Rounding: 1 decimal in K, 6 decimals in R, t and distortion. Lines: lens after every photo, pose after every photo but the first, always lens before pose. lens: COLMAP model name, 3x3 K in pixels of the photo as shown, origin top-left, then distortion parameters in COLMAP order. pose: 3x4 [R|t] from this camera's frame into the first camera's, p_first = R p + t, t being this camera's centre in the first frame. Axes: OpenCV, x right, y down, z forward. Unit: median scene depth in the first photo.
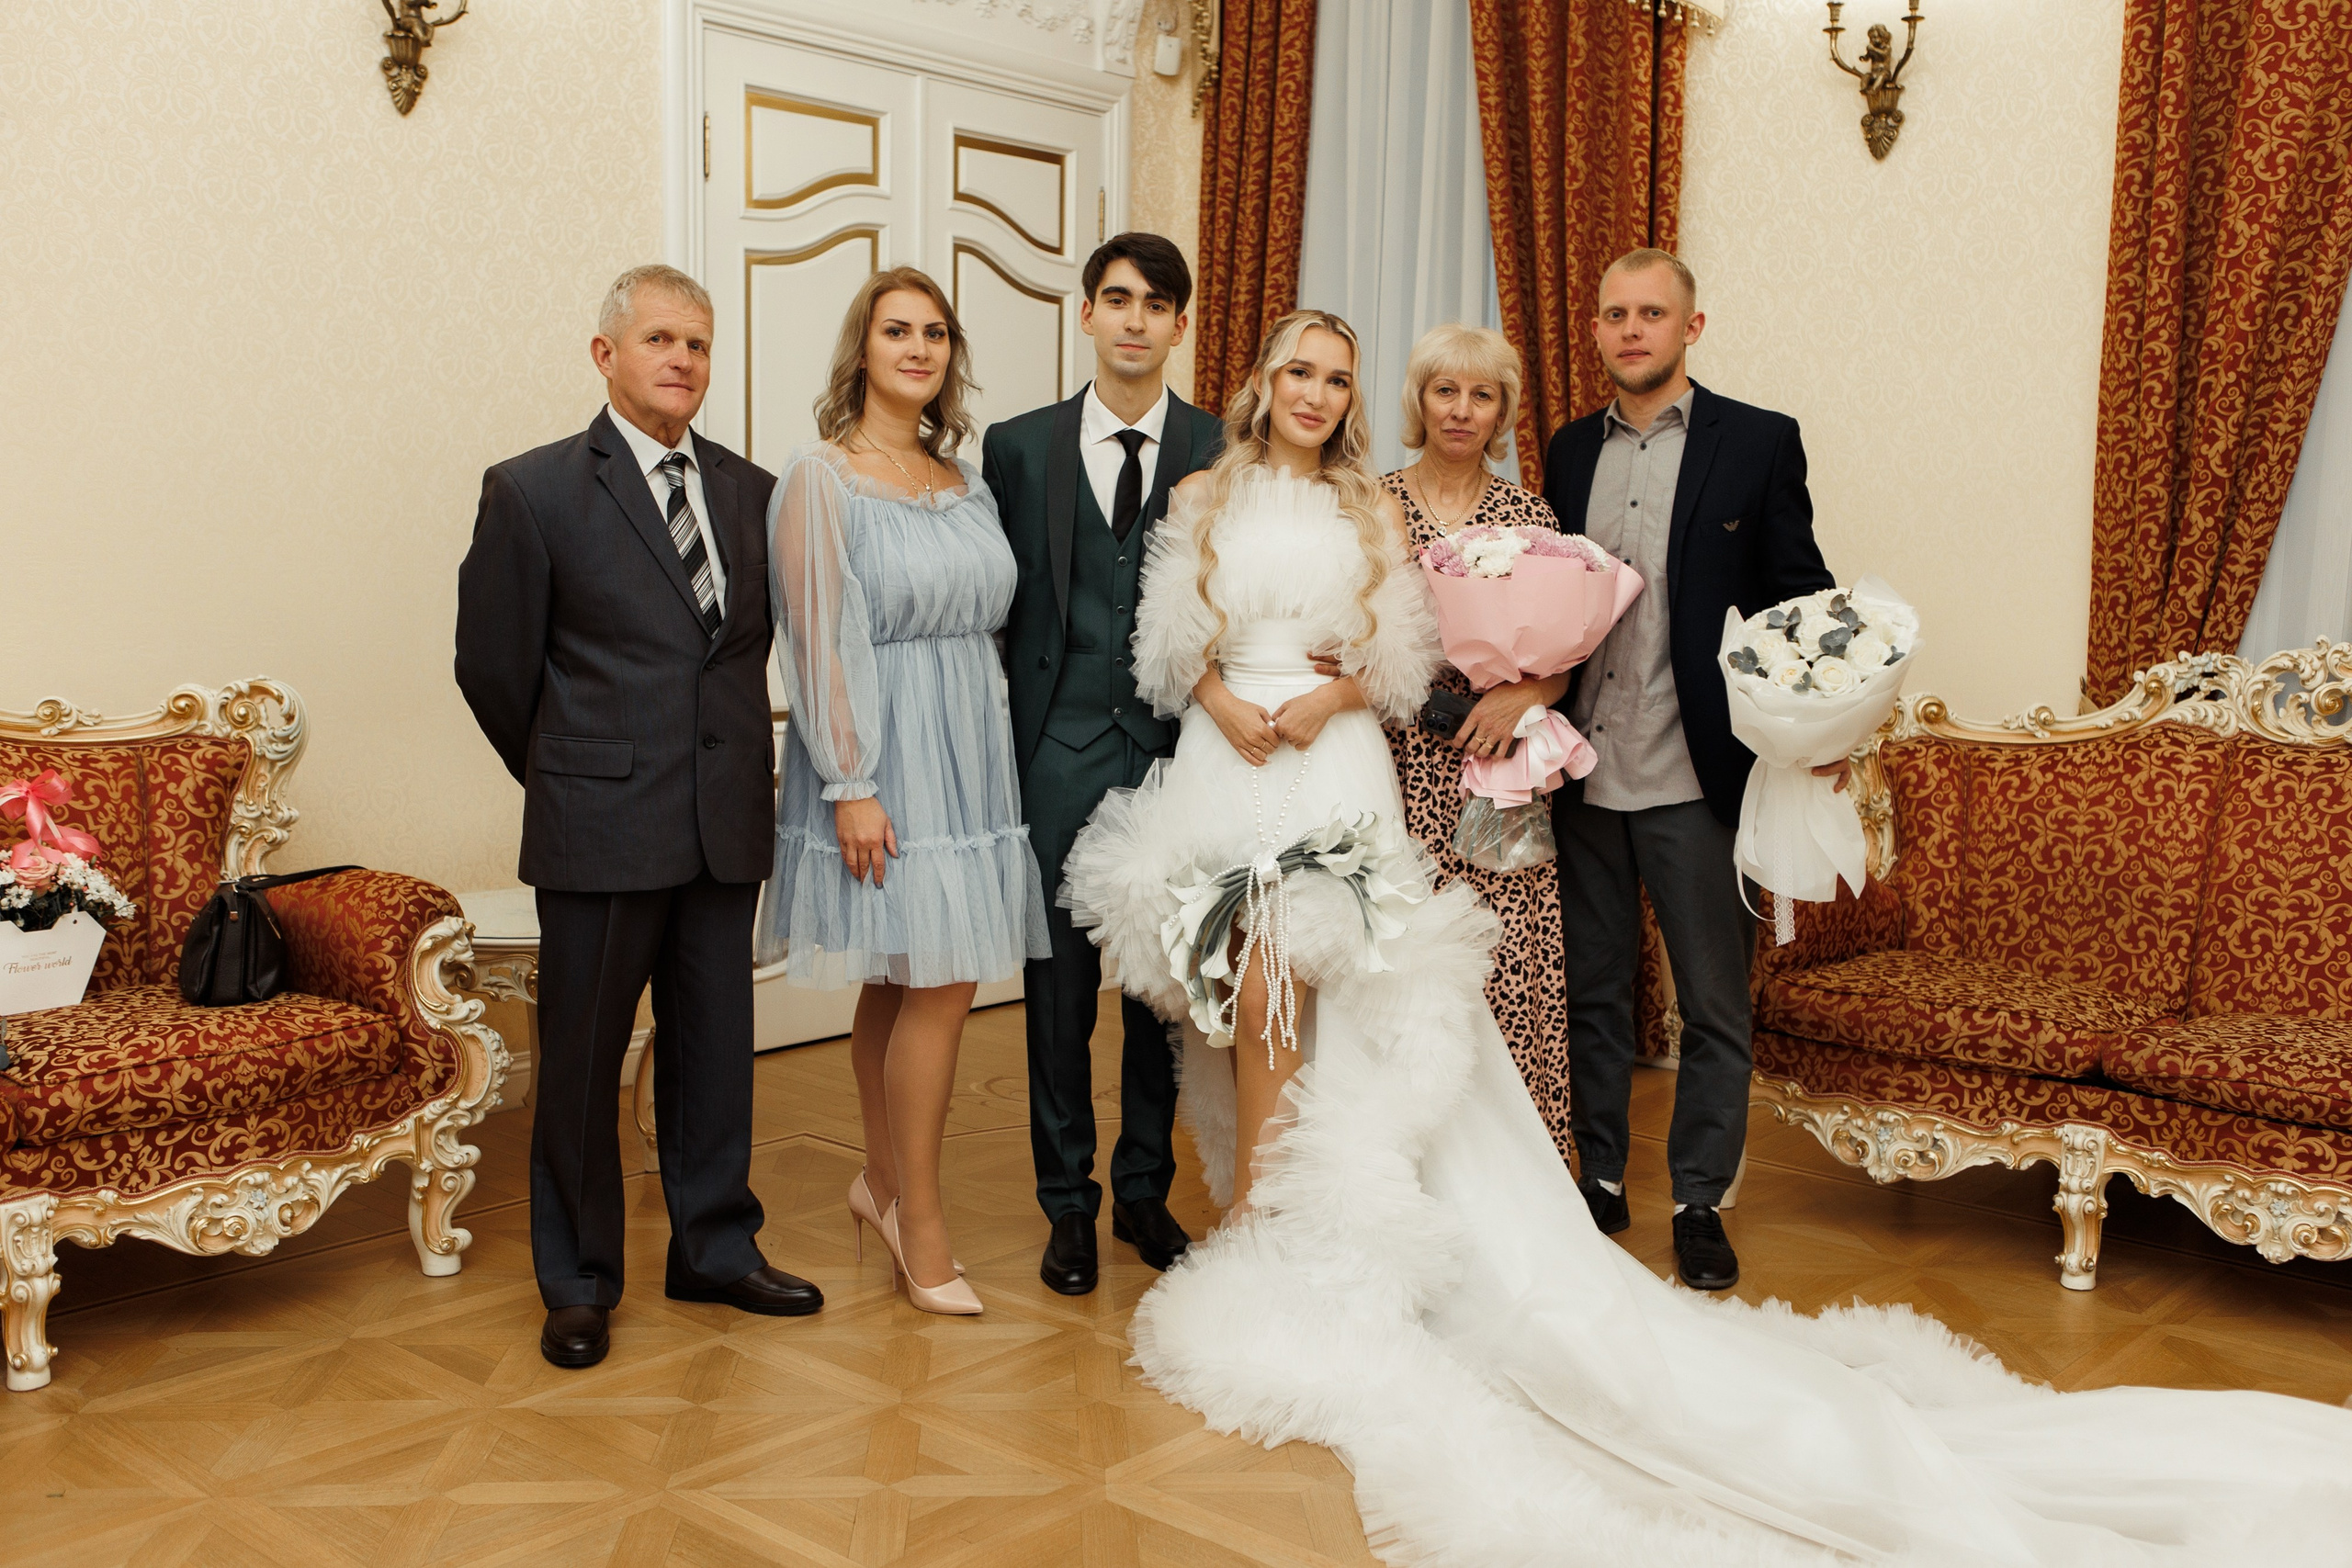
lens RADIAL K [[2218.8, 0, 1190.8], [0, 2218.8, 758.4], [0, 0, 1]] dist [0.024628, -0.023788]
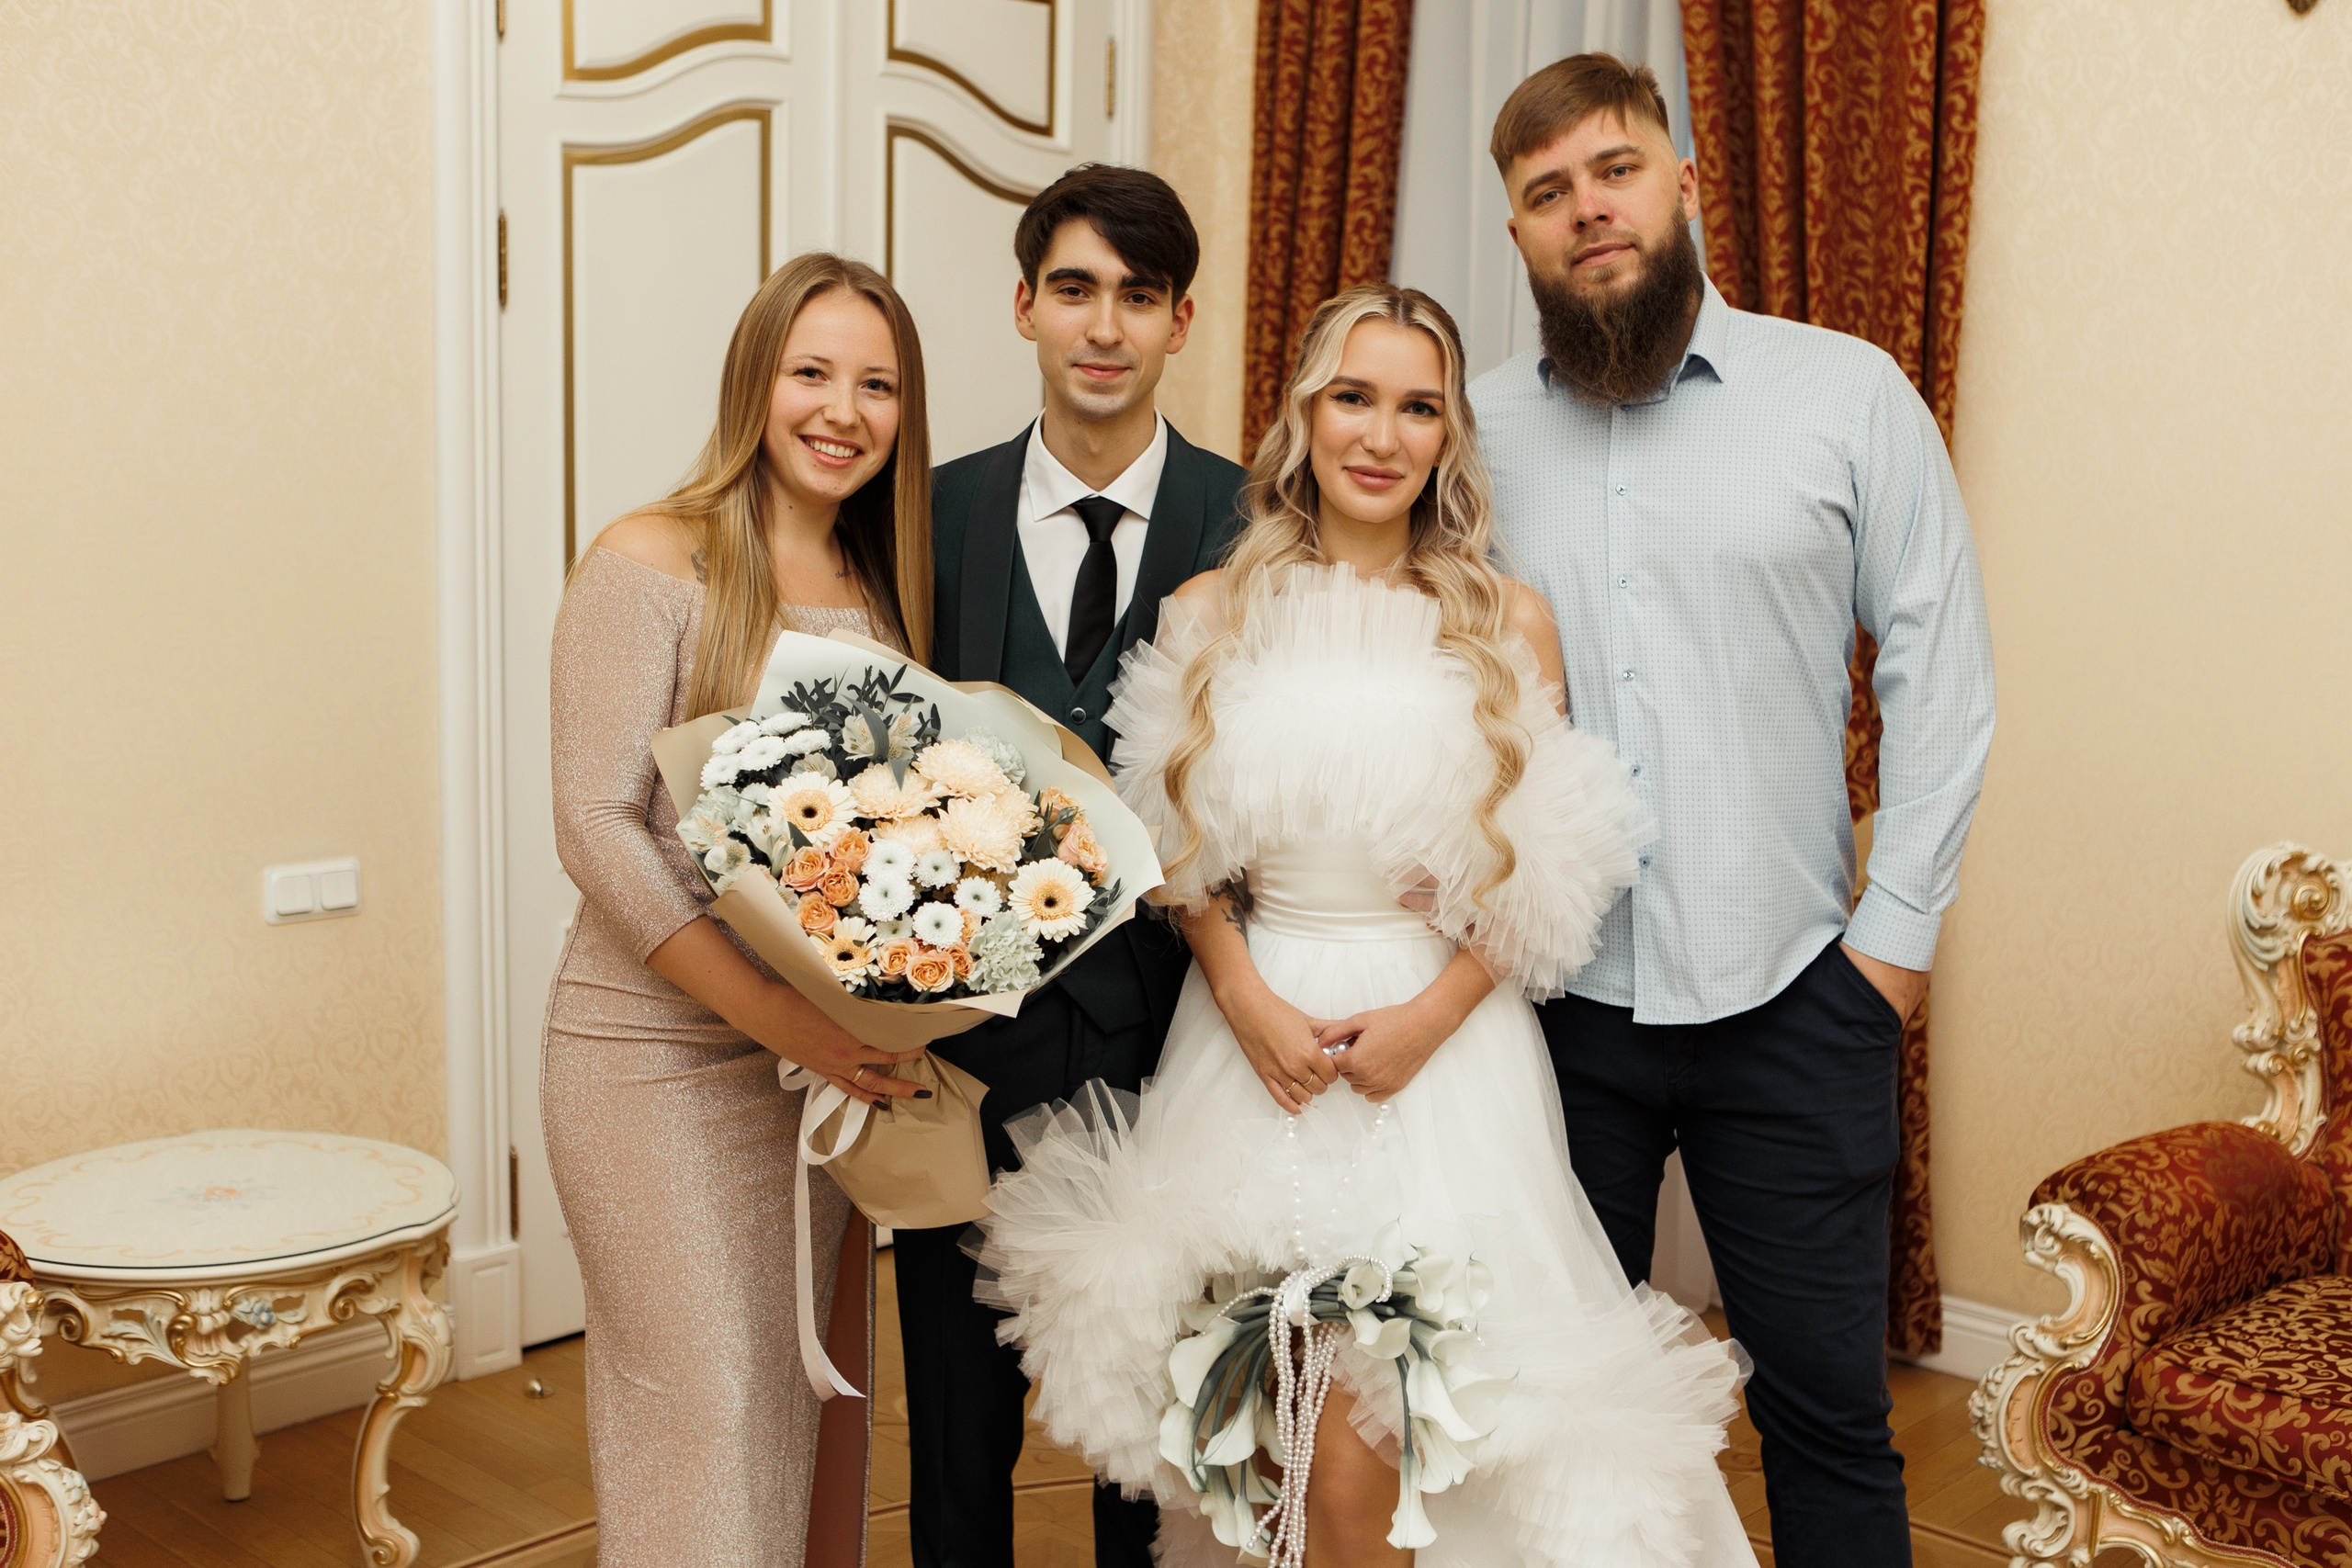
lens RADIAL K [[2685.6, 0, 1194.4], [0, 2685.6, 762.8], [0, 0, 1]] dist [-0.018457, 0.029806]
pose [[0.999611, 0.007251, -0.026915, 0.010913], [-0.006354, 0.999427, 0.033234, -0.072364], [0.027141, -0.033050, 0.999085, 0.200387]]
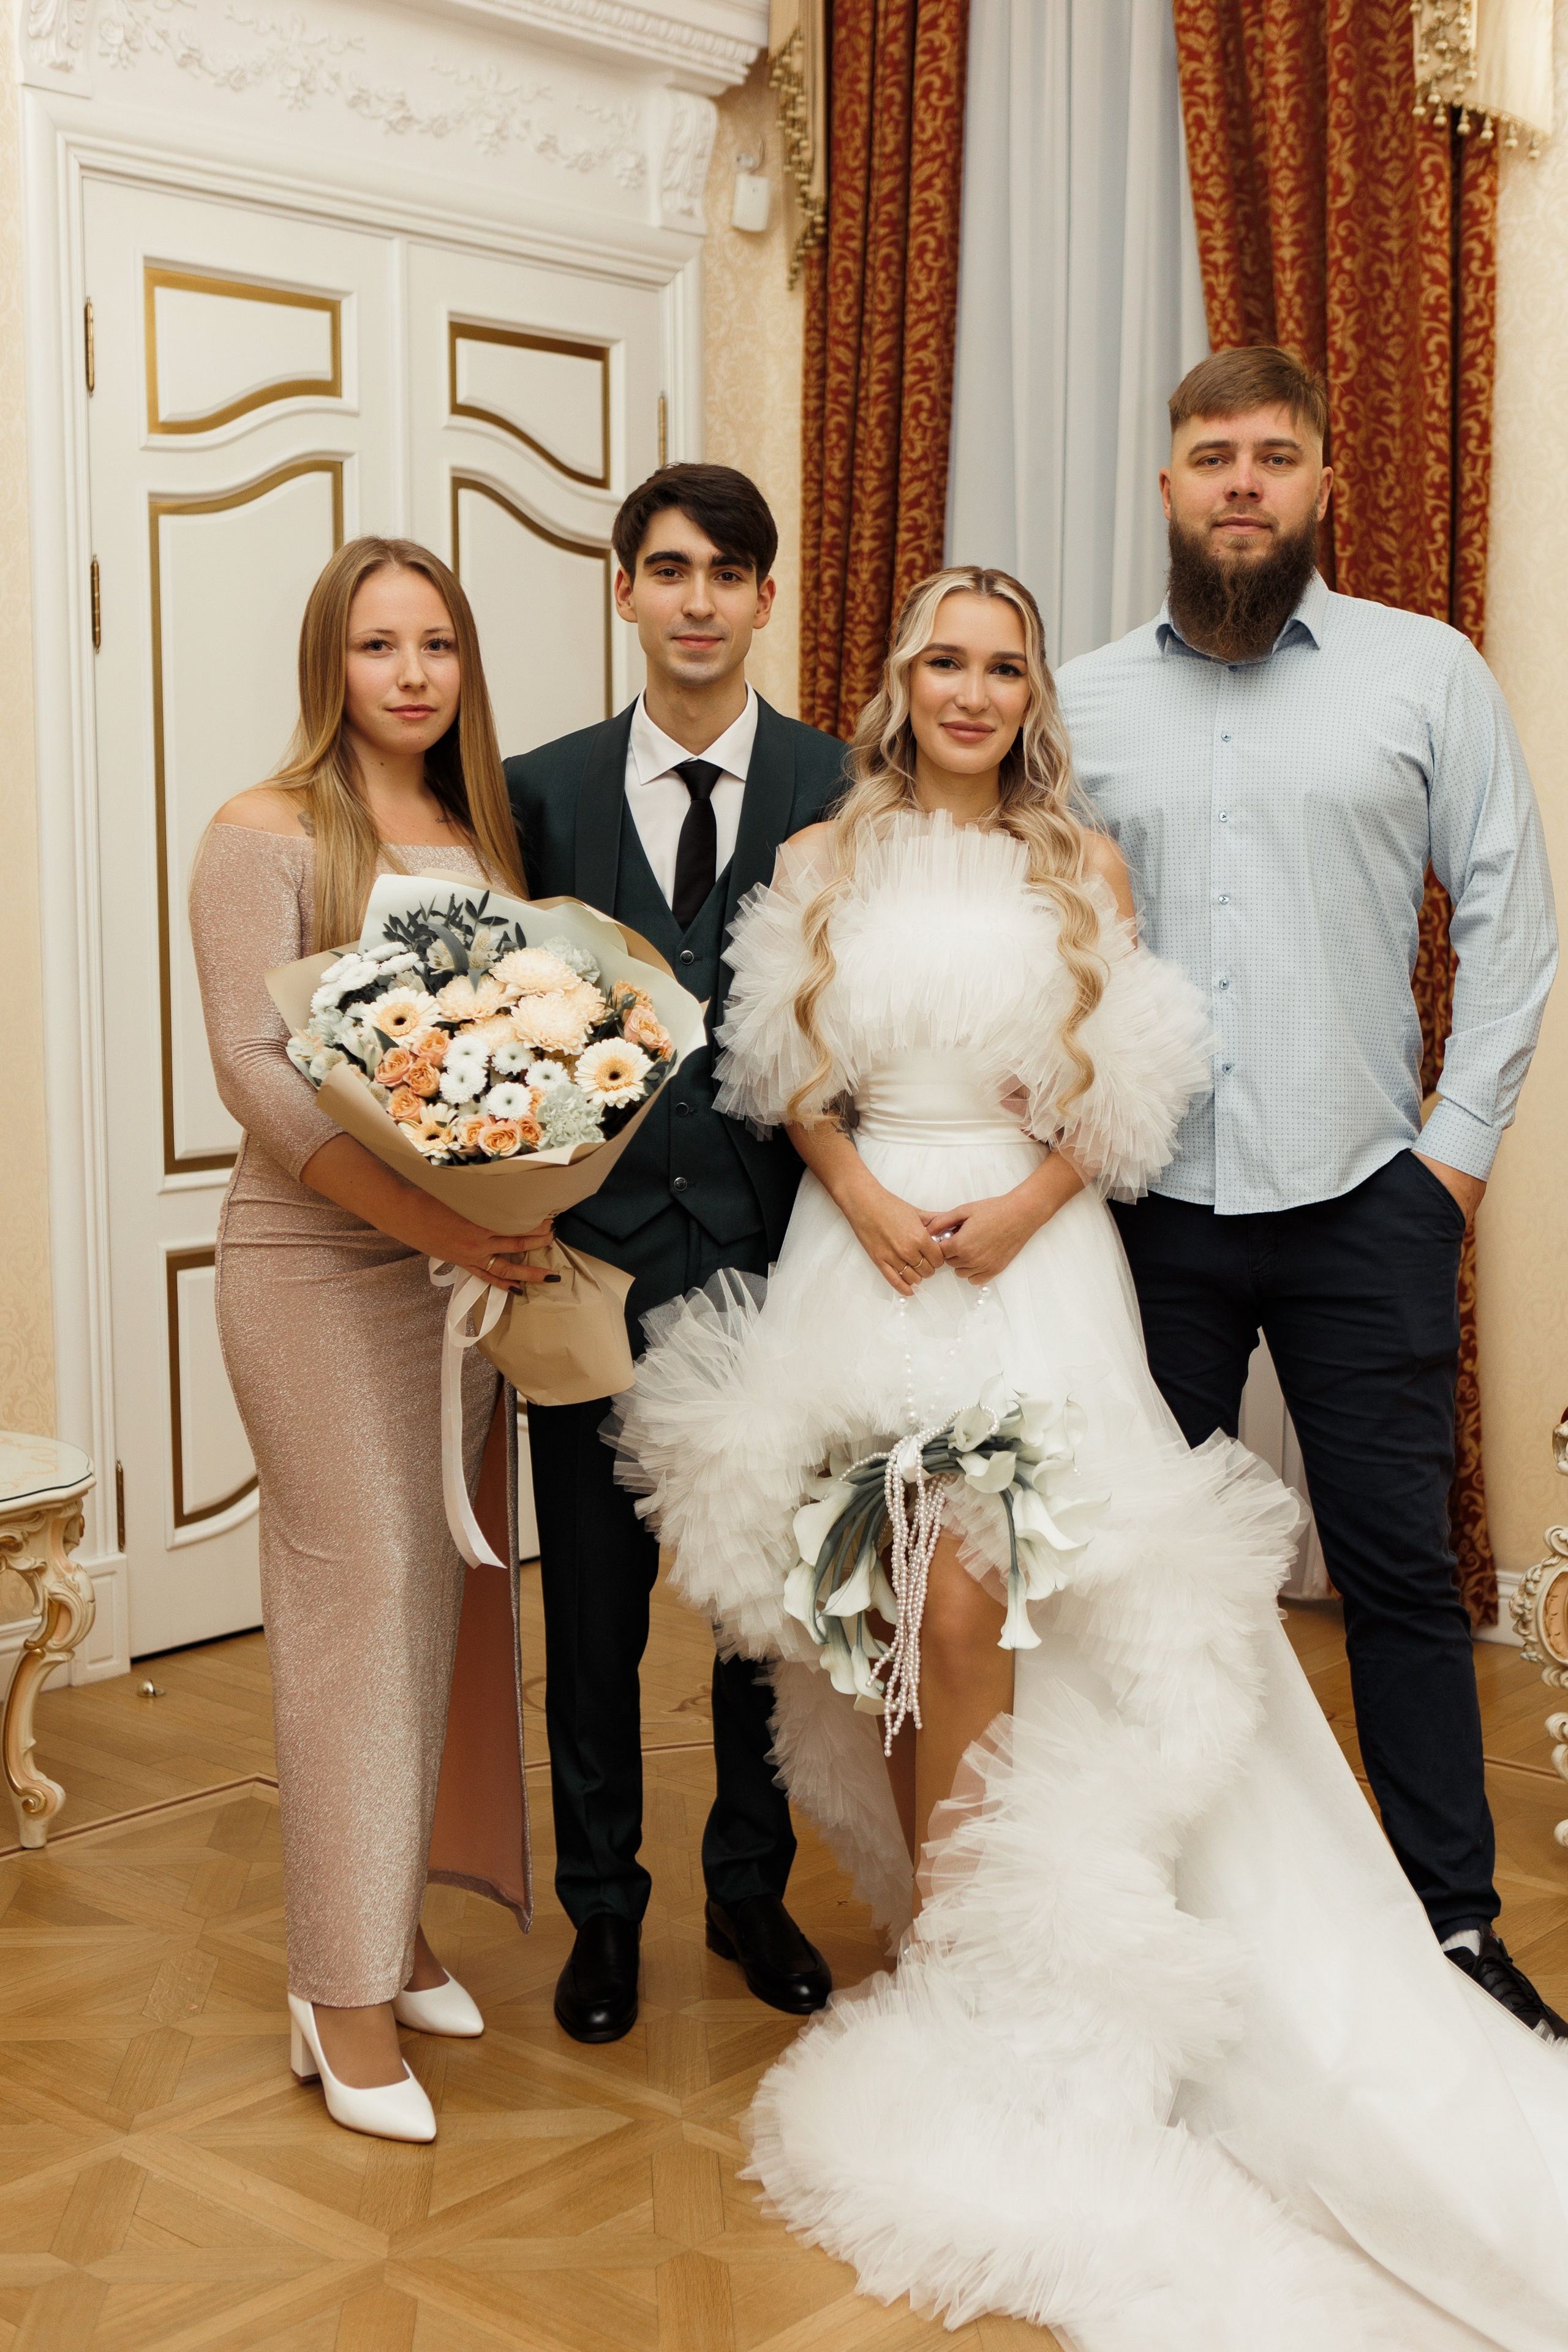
lens RADIAL K [[2917.2, 0, 797.5], [0, 2917.2, 1168.0], [0, 0, 1]] dist [-0.034110, 0.021651]
pose [[0.999808, -0.019527, -0.001481, -0.001025], [0.019543, 0.999749, 0.010958, -0.024700], [0.001267, -0.010985, 0.999939, 0.091150]]
